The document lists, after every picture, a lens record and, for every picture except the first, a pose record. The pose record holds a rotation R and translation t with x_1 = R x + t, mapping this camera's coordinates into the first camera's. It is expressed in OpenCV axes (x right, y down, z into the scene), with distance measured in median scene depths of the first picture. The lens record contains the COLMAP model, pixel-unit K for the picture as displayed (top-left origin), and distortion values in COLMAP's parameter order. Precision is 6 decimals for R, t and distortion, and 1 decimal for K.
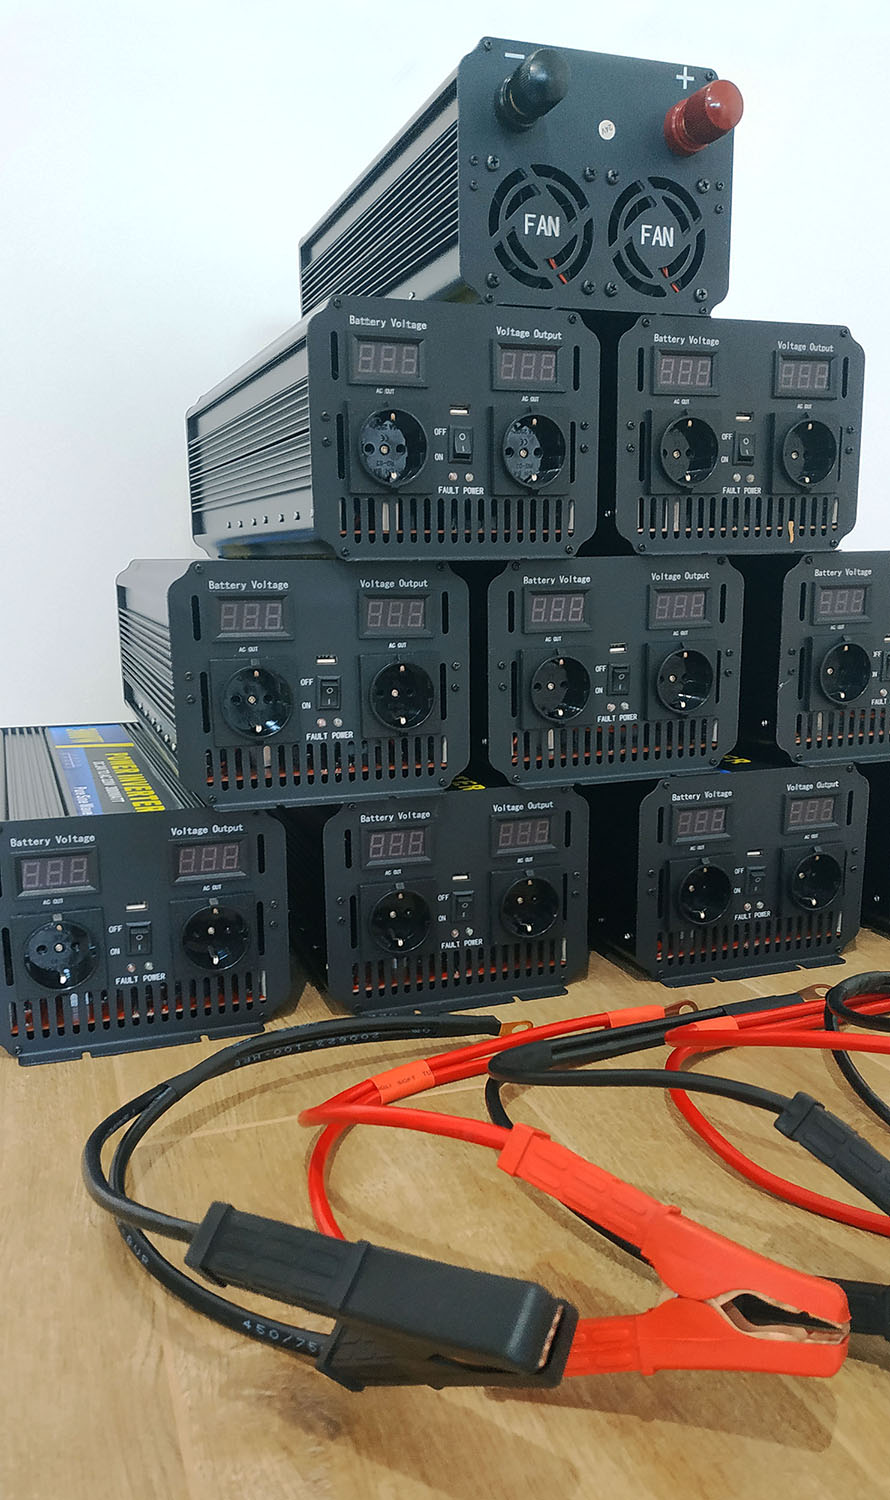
lens RADIAL K [[1203.3, 0, 460.5], [0, 1203.3, 761.8], [0, 0, 1]] dist [0.031422, -0.011046]
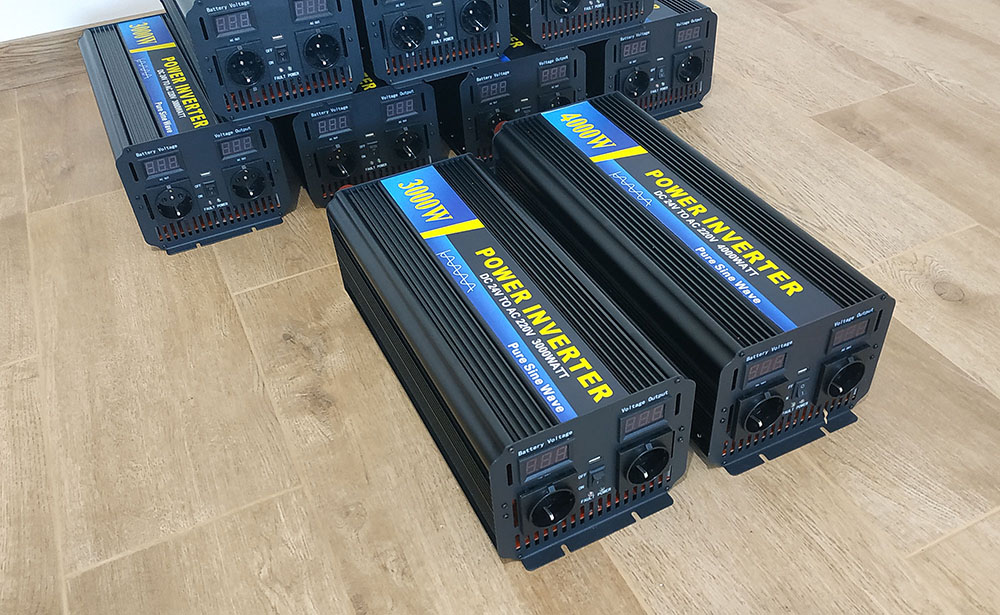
lens RADIAL K [[870.5, 0, 502.4], [0, 870.5, 310.8], [0, 0, 1]] dist [-0.005629, -0.015683]
pose [[0.993535, -0.103256, 0.047176, 0.121596], [0.068470, 0.876517, 0.476477, -0.317729], [-0.090549, -0.470166, 0.877920, -0.392904]]
